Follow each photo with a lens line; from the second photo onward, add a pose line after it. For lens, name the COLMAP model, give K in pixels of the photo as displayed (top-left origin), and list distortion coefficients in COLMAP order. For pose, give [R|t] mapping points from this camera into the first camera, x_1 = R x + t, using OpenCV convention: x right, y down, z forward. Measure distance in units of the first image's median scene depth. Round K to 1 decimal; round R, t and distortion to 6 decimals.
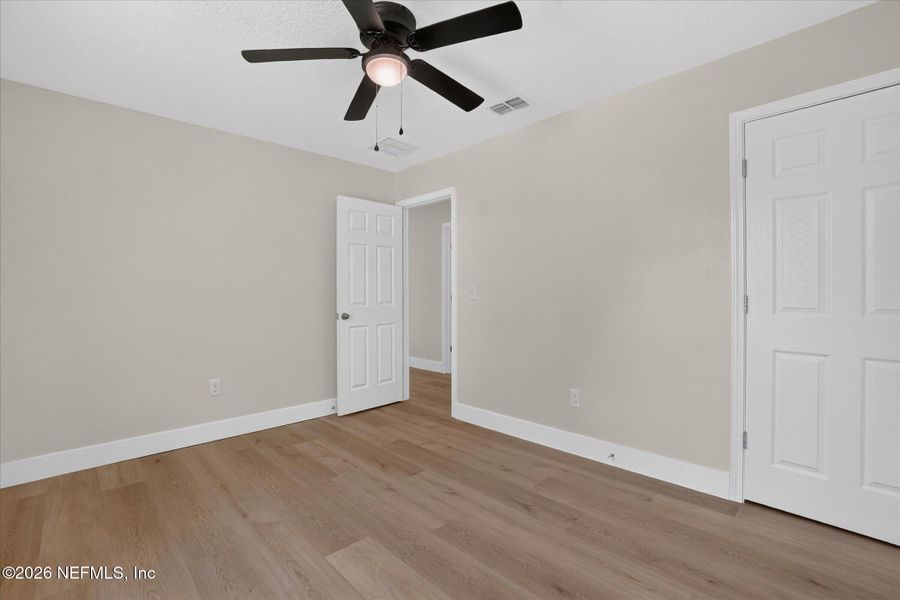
lens RADIAL K [[397.6, 0, 443.7], [0, 397.6, 296.0], [0, 0, 1]] dist [-0.065998, 0.019807]
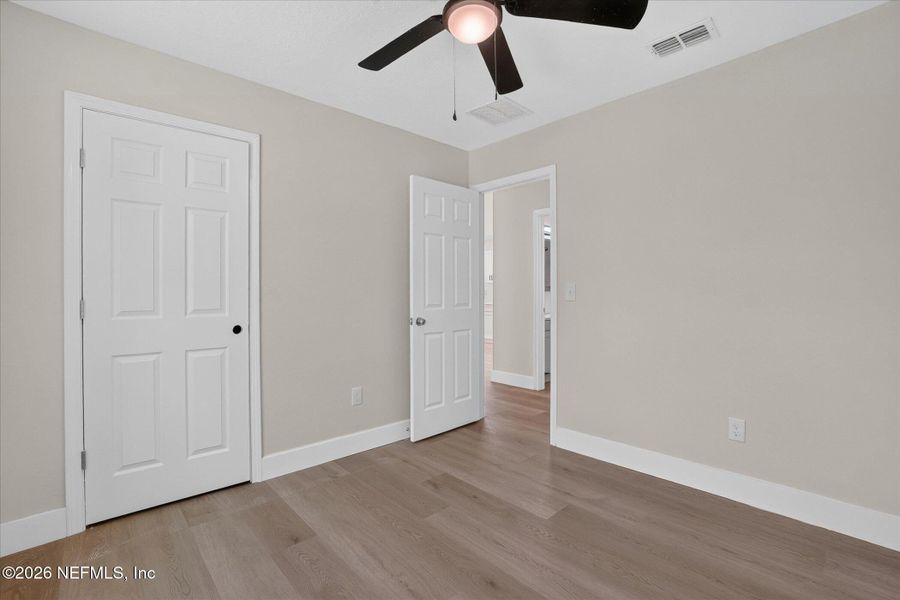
lens RADIAL K [[397.6, 0, 443.7], [0, 397.6, 296.0], [0, 0, 1]] dist [-0.065998, 0.019807]
pose [[0.999103, 0.002225, -0.042287, -0.164332], [-0.002354, 0.999993, -0.003010, 0.000657], [0.042280, 0.003107, 0.999101, 0.171233]]
